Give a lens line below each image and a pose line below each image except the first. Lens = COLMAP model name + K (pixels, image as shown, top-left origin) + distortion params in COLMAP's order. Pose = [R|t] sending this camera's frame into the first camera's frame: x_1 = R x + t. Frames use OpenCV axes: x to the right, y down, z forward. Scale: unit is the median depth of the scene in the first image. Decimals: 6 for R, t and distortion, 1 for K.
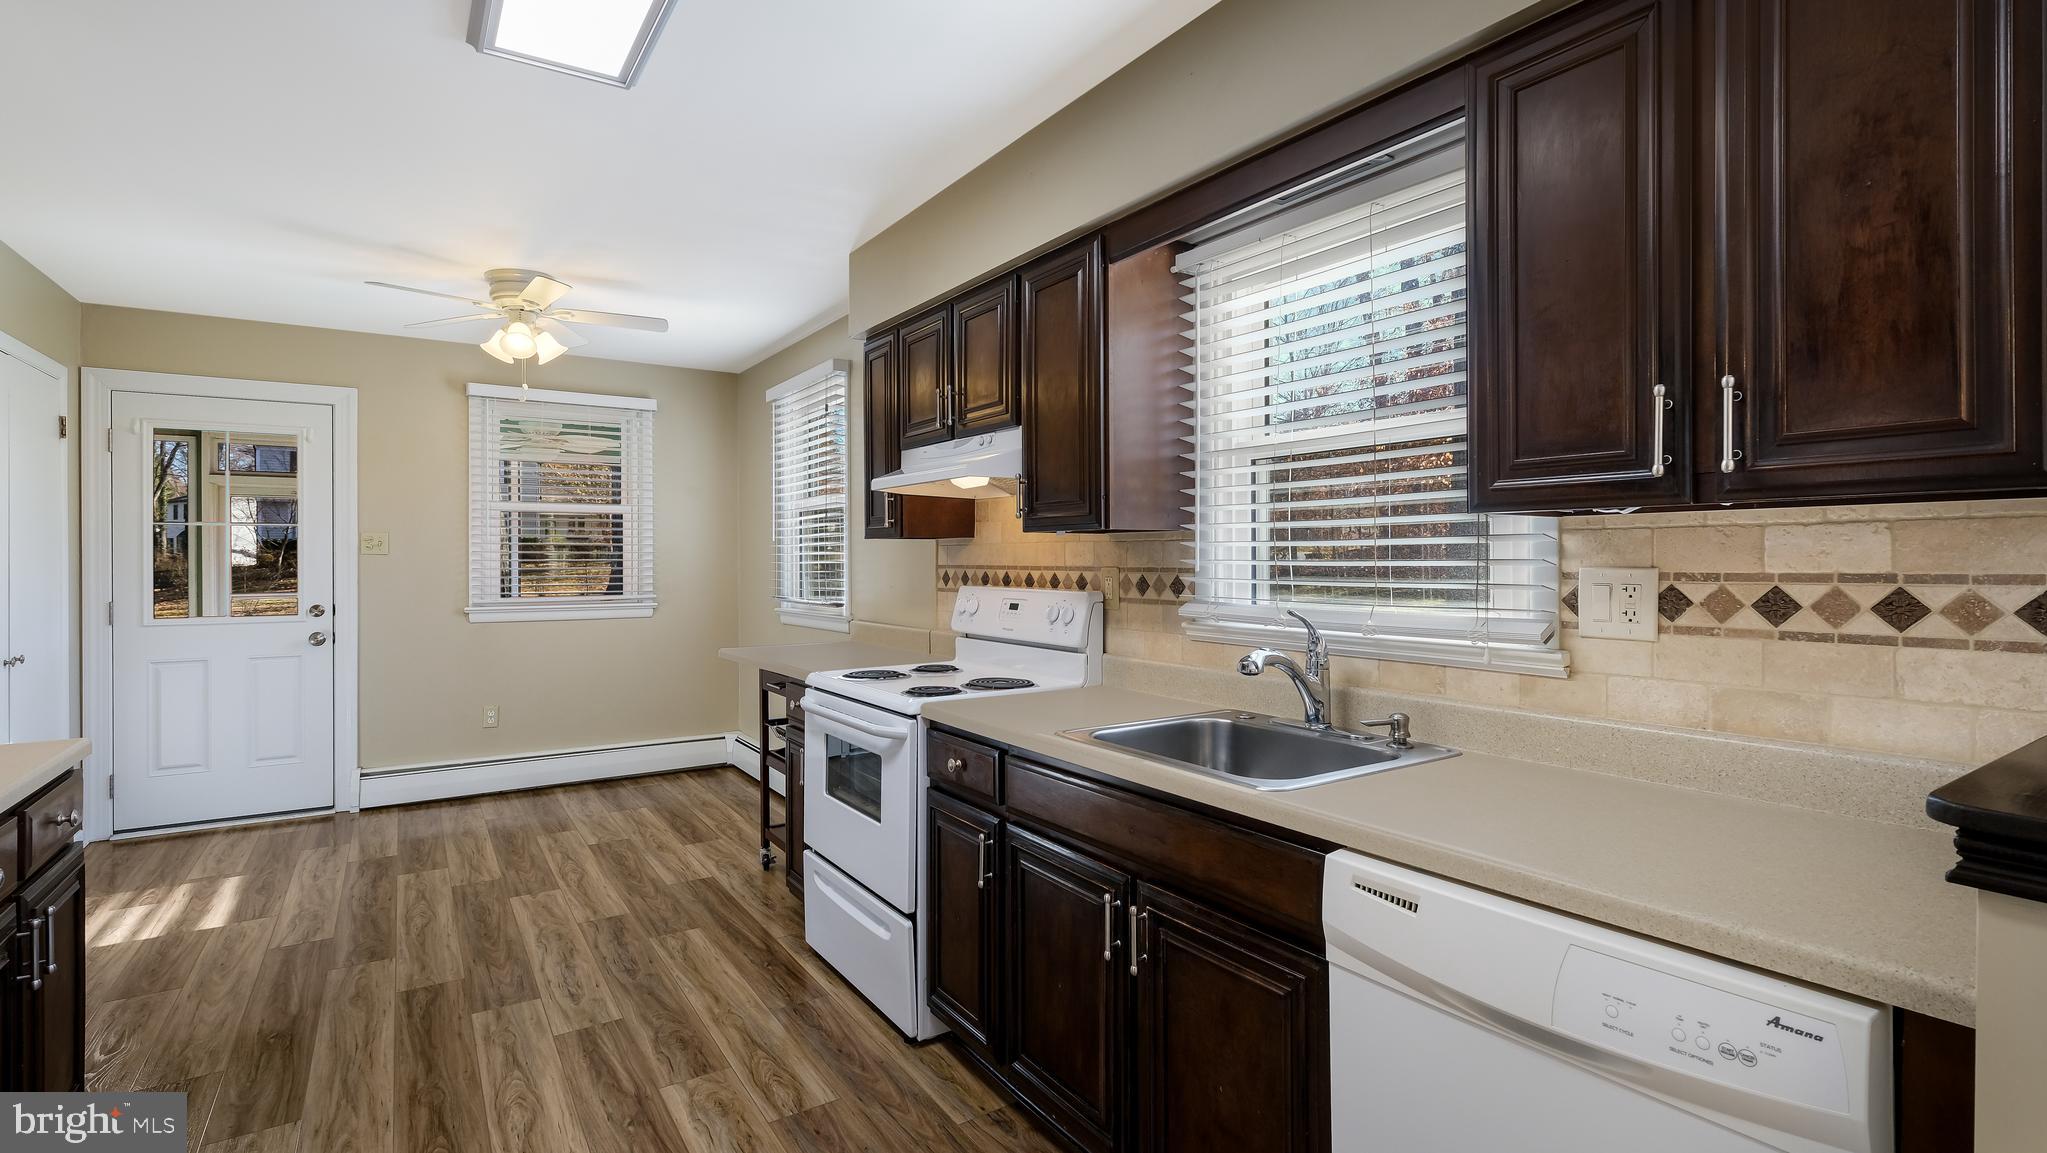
lens RADIAL K [[941.4, 0, 1029.0], [0, 941.4, 554.7], [0, 0, 1]] dist [-0.000650, -0.000476]
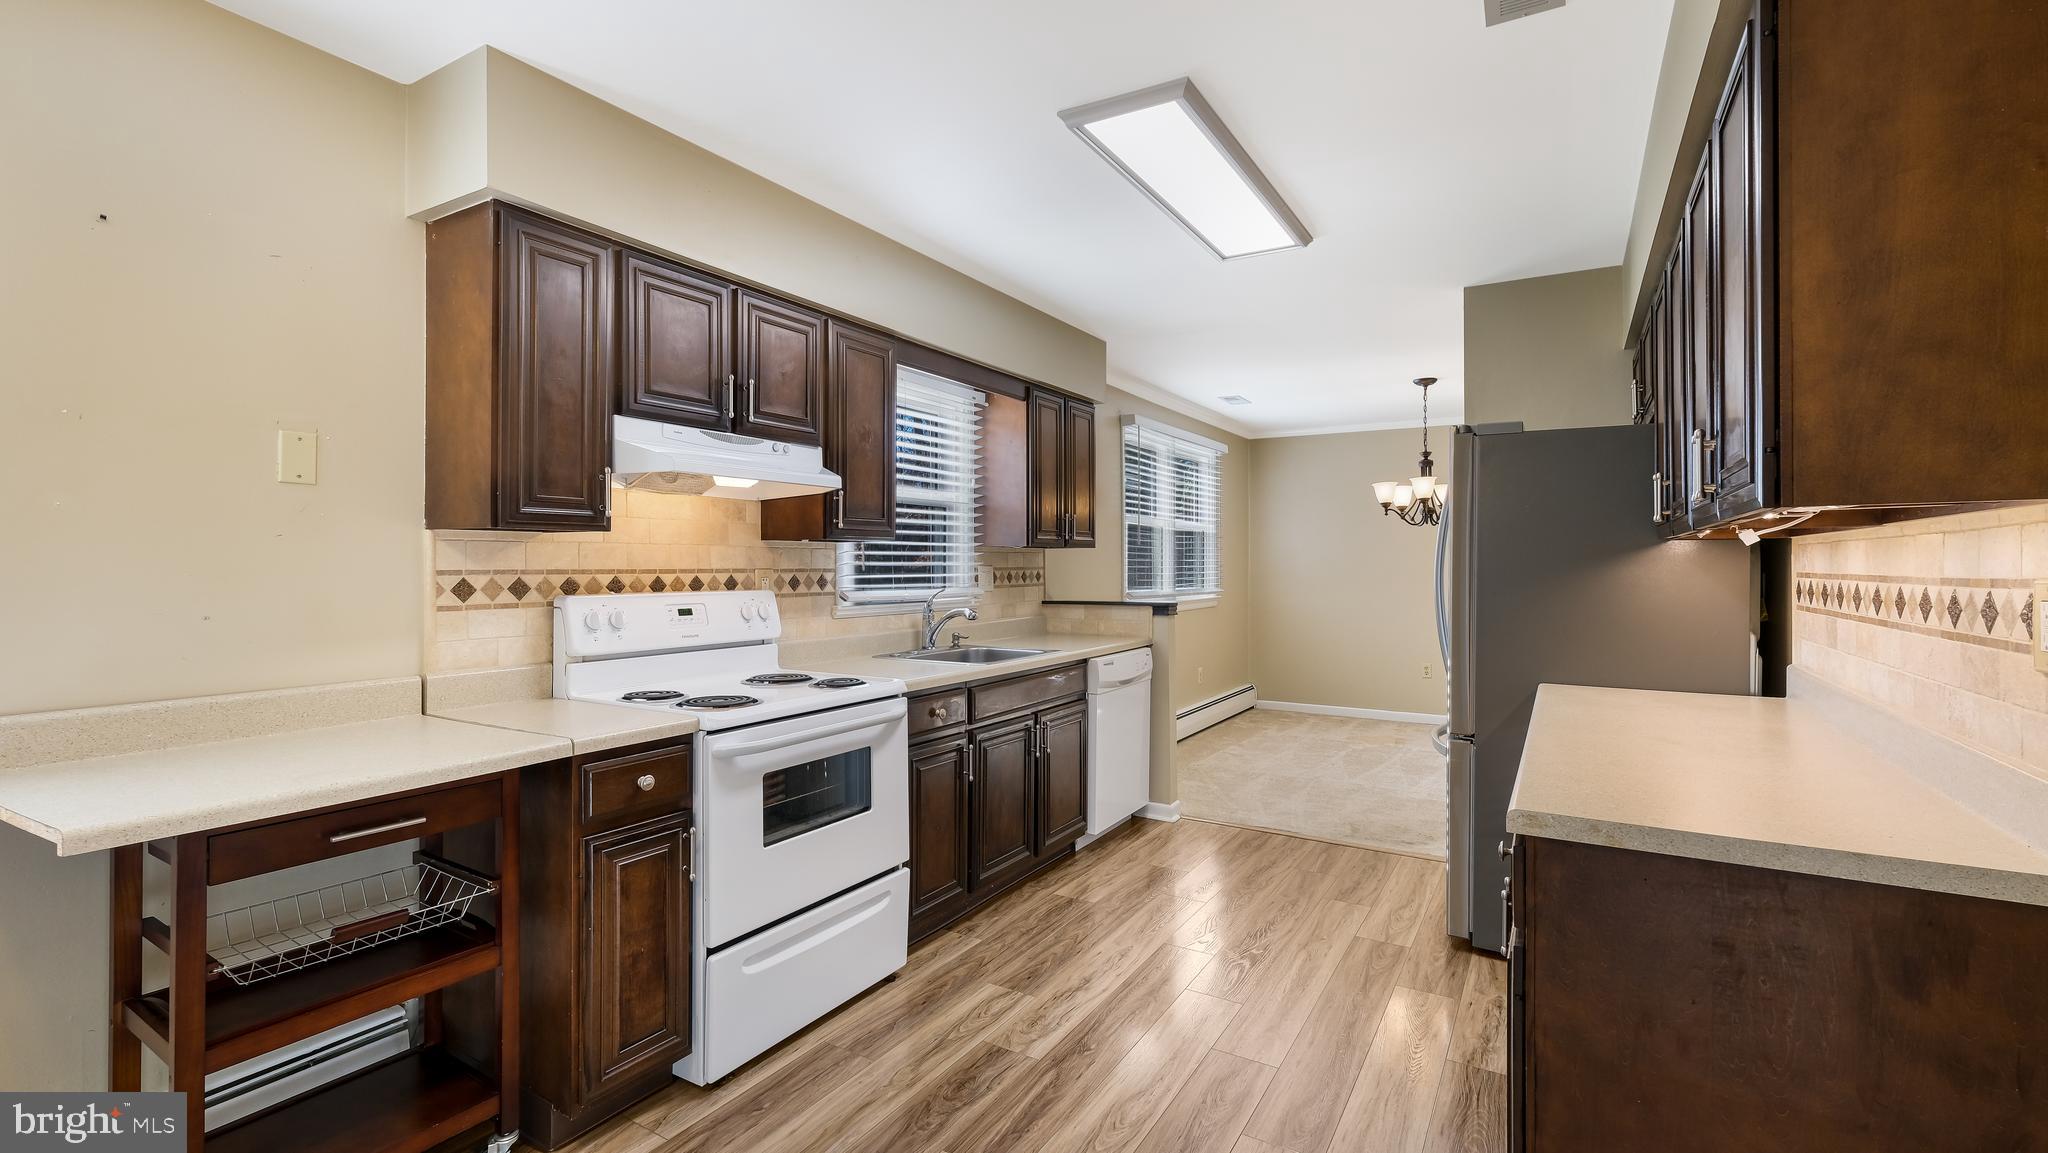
lens RADIAL K [[888.7, 0, 1017.4], [0, 888.7, 565.3], [0, 0, 1]] dist [0.000935, -0.000175]
pose [[-0.415524, 0.001745, 0.909581, -1.012150], [-0.002306, 0.999993, -0.002971, 0.010806], [-0.909579, -0.003332, -0.415517, 1.125695]]
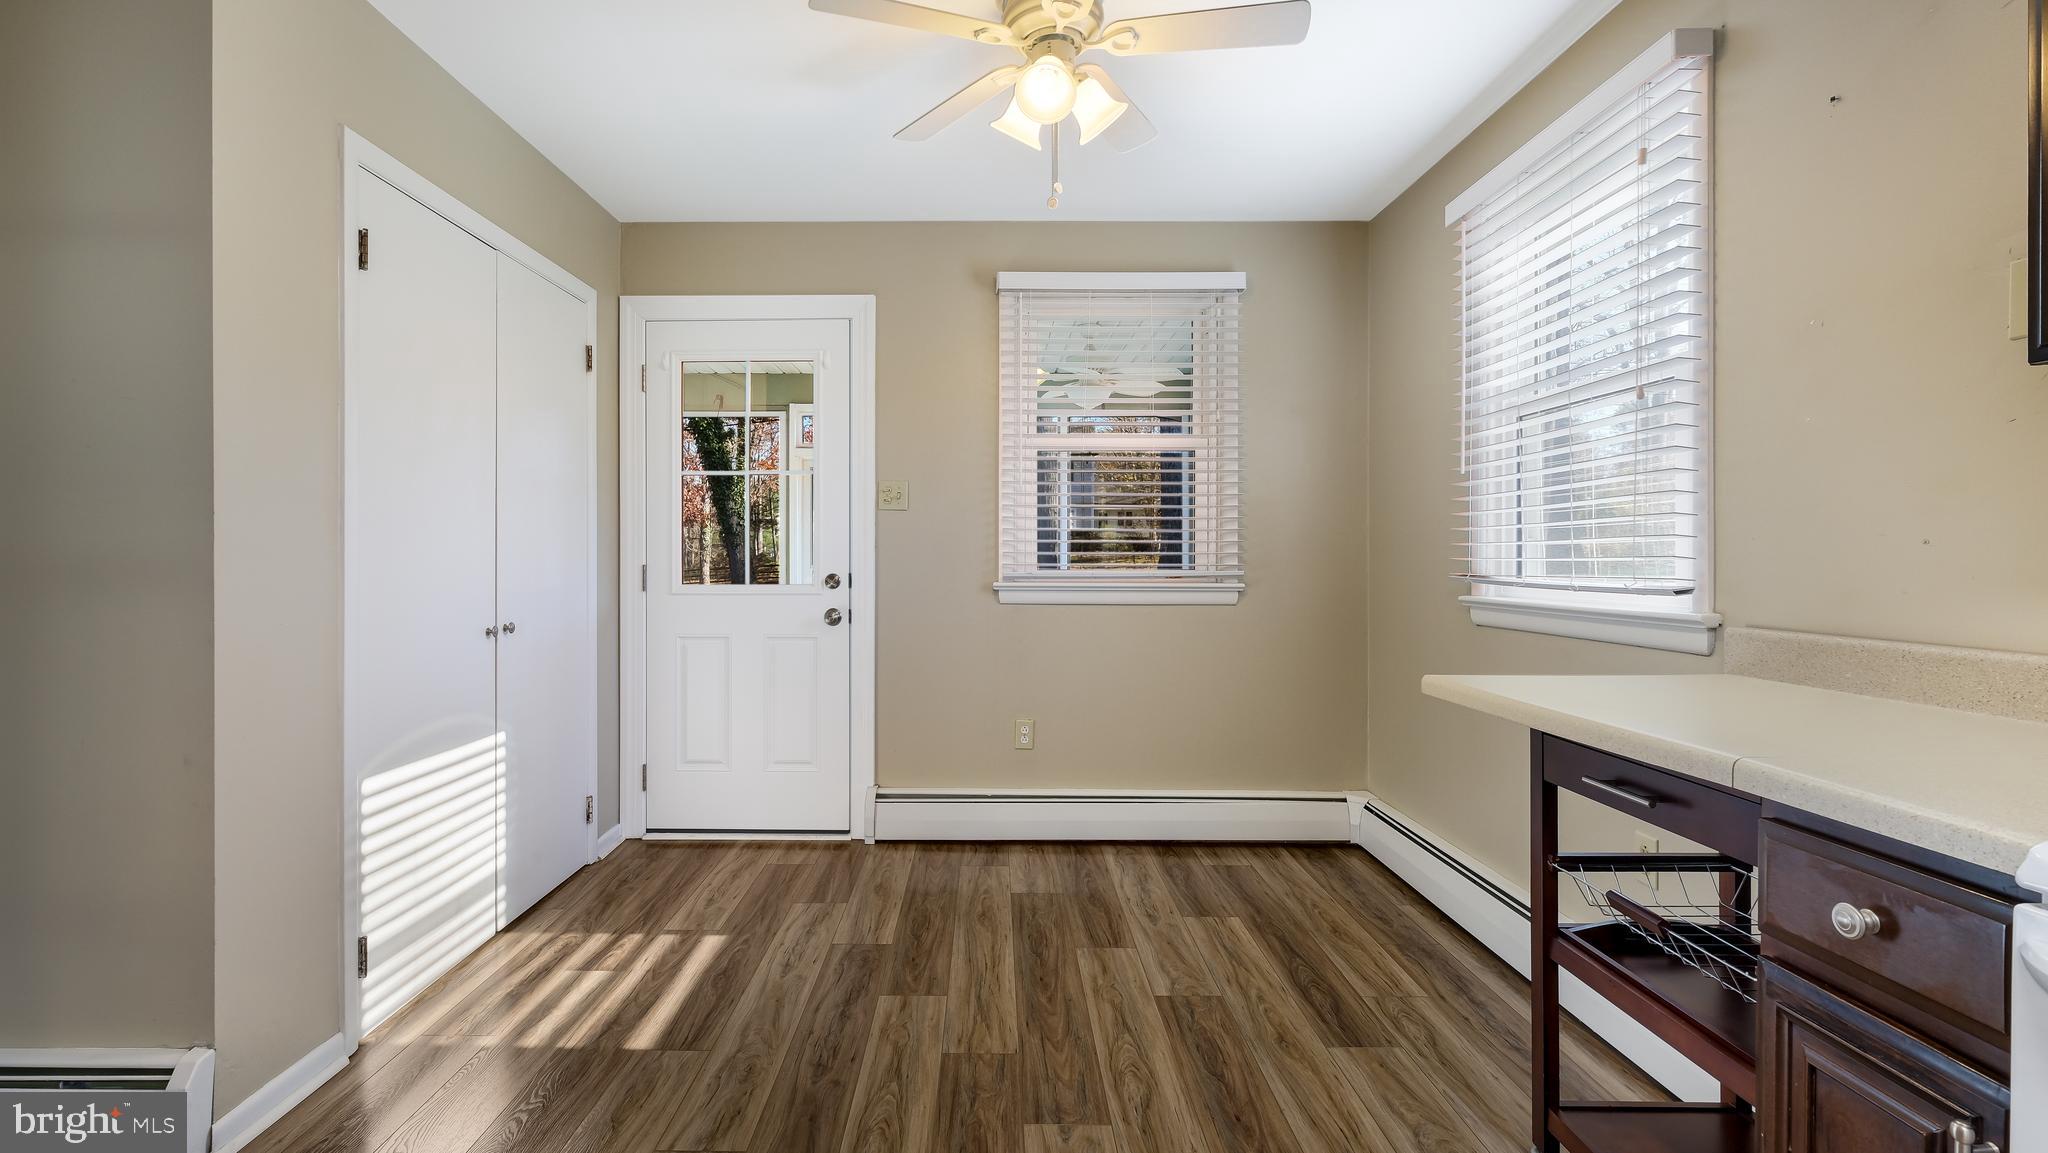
lens RADIAL K [[927.0, 0, 988.3], [0, 927.0, 554.0], [0, 0, 1]] dist [0.003182, 0.000028]
pose [[0.829174, 0.004155, -0.558974, -0.341809], [-0.002170, 0.999989, 0.004215, 0.053065], [0.558986, -0.002282, 0.829174, 0.683032]]
